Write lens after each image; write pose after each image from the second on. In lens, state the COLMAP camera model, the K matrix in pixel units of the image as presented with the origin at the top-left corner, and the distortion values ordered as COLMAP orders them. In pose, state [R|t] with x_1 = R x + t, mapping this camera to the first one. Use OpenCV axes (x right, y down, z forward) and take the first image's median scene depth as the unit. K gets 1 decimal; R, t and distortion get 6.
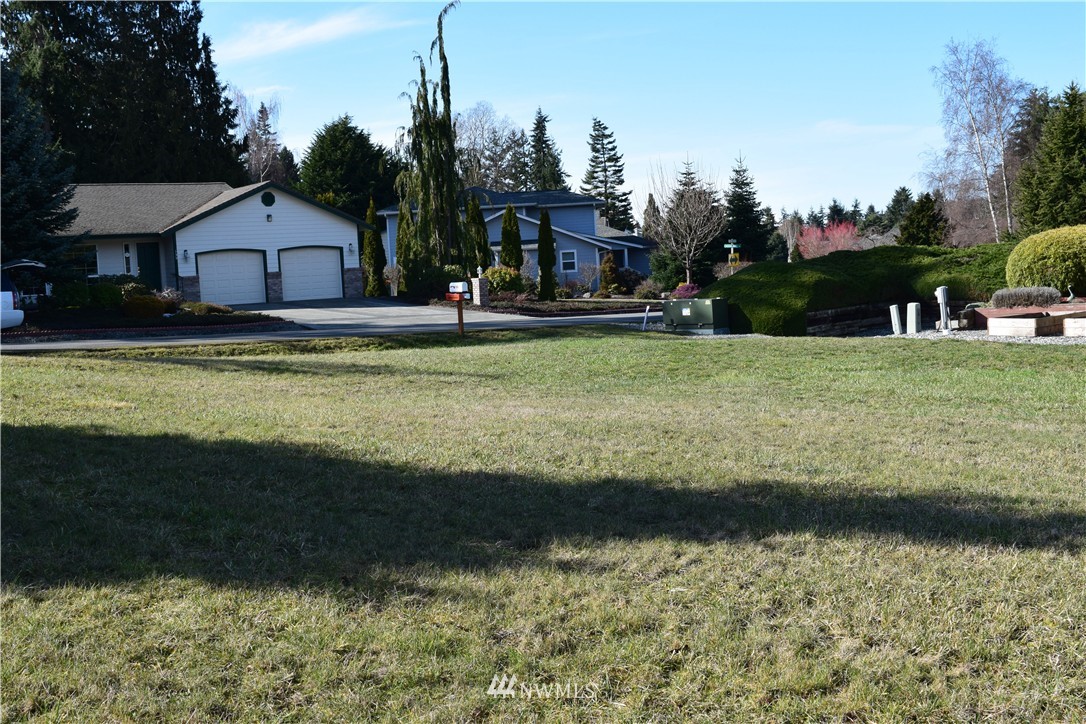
lens RADIAL K [[1239.9, 0, 538.7], [0, 1239.9, 370.4], [0, 0, 1]] dist [-0.061124, 0.000000]
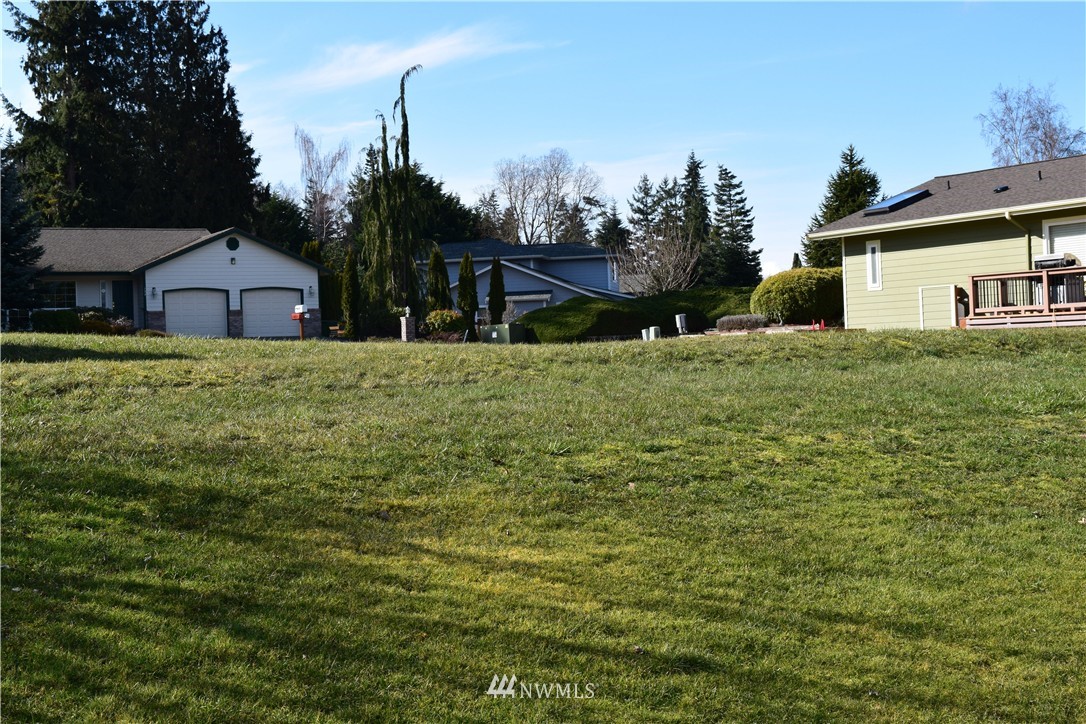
lens RADIAL K [[1606.3, 0, 546.0], [0, 1606.3, 356.6], [0, 0, 1]] dist [-0.008897, 0.000000]
pose [[0.989939, 0.020792, -0.139962, 0.172995], [-0.031810, 0.996527, -0.076952, 0.041910], [0.137876, 0.080630, 0.987162, -0.245378]]
